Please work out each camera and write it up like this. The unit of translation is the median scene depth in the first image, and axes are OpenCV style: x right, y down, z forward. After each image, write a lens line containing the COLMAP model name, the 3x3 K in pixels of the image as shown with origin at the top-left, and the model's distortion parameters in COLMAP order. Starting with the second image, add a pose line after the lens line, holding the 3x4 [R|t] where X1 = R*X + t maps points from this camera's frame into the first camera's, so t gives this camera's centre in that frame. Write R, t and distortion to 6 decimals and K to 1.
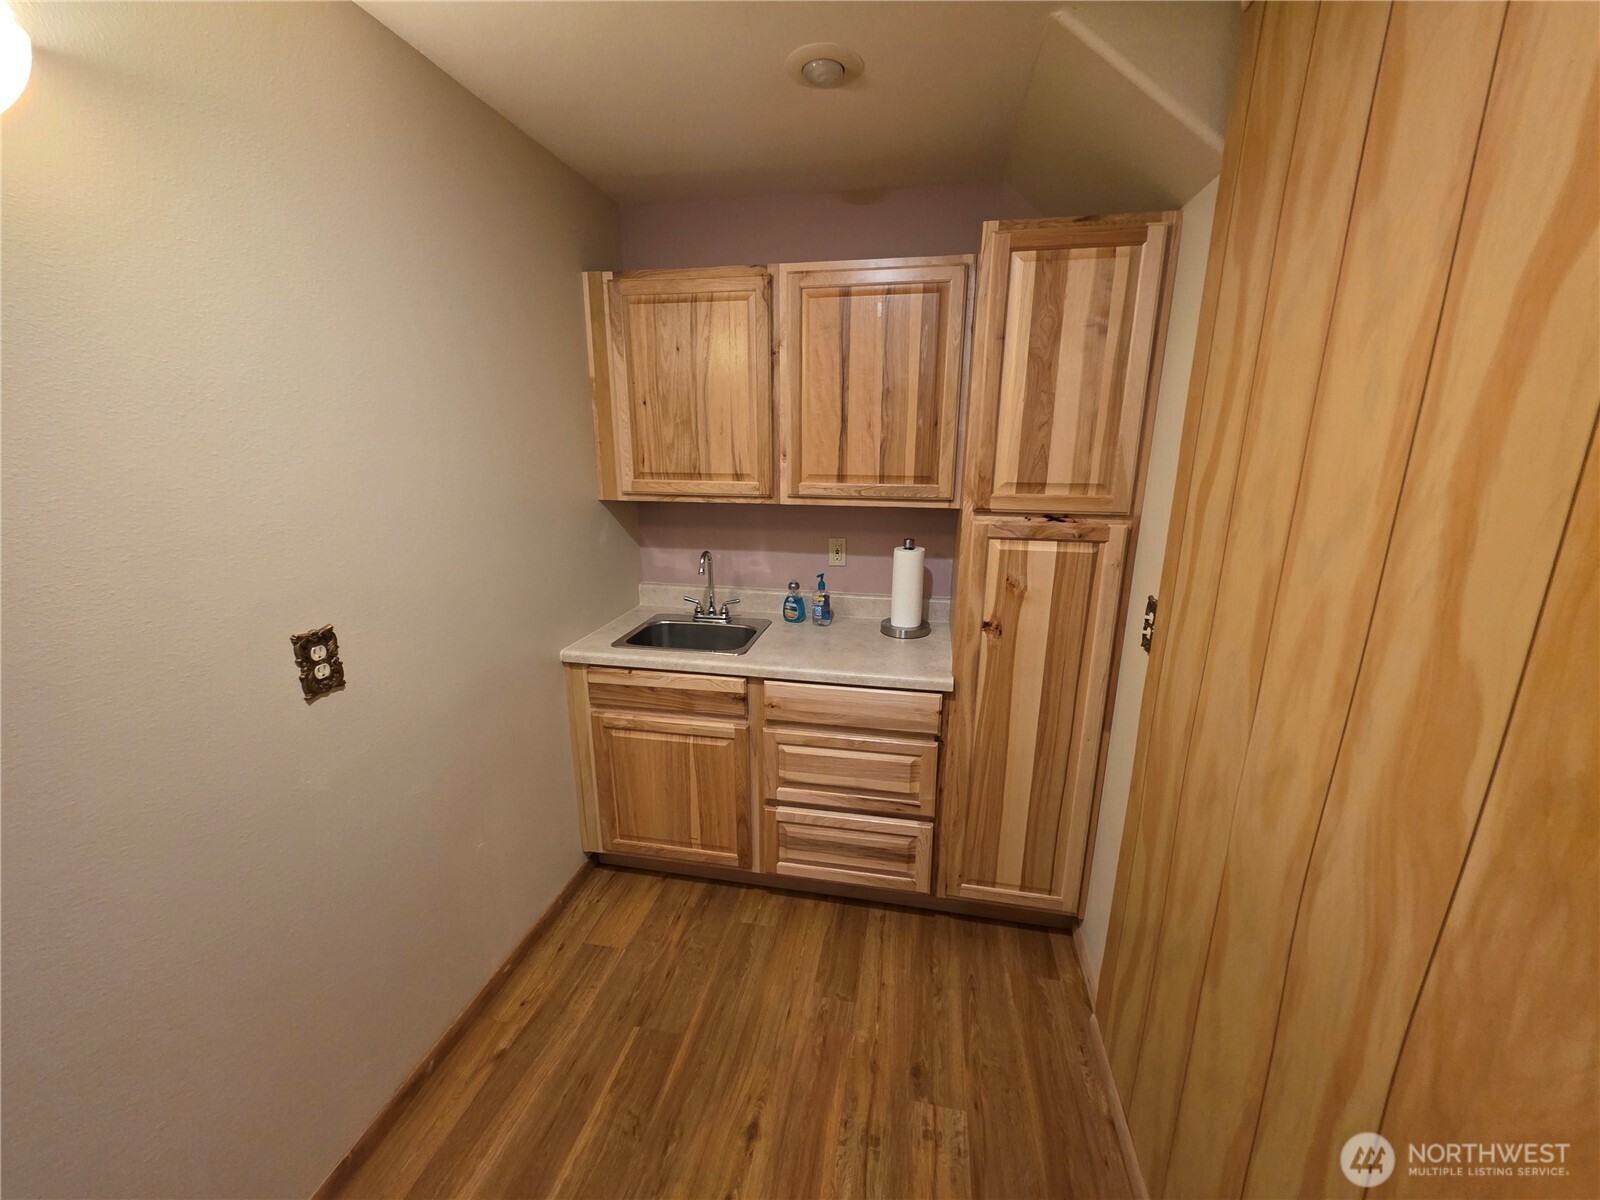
lens RADIAL K [[642.8, 0, 804.4], [0, 642.8, 602.5], [0, 0, 1]] dist [0.008878, -0.000949]
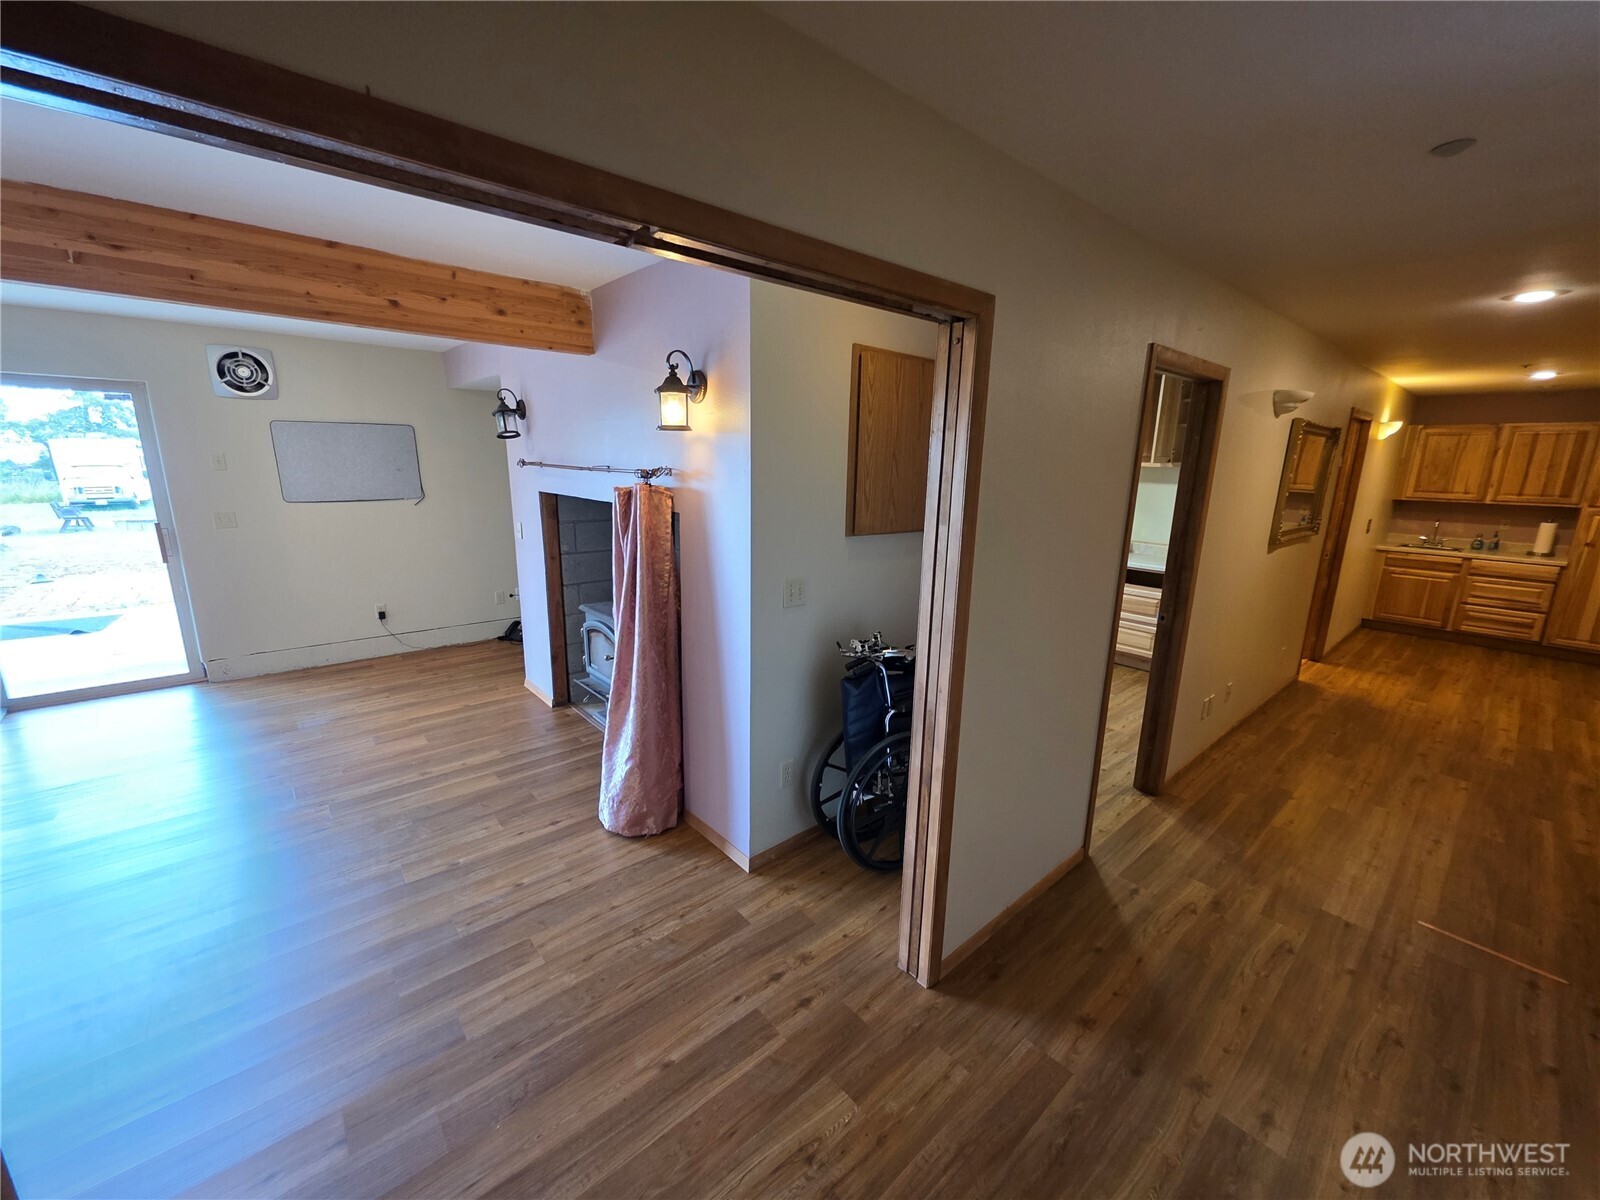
lens RADIAL K [[642.8, 0, 800.5], [0, 642.8, 603.9], [0, 0, 1]] dist [0.008878, -0.000949]
pose [[0.791020, 0.143570, -0.594706, -0.686617], [-0.162886, 0.986411, 0.021478, 0.742642], [0.589708, 0.079880, 0.803656, -3.159726]]
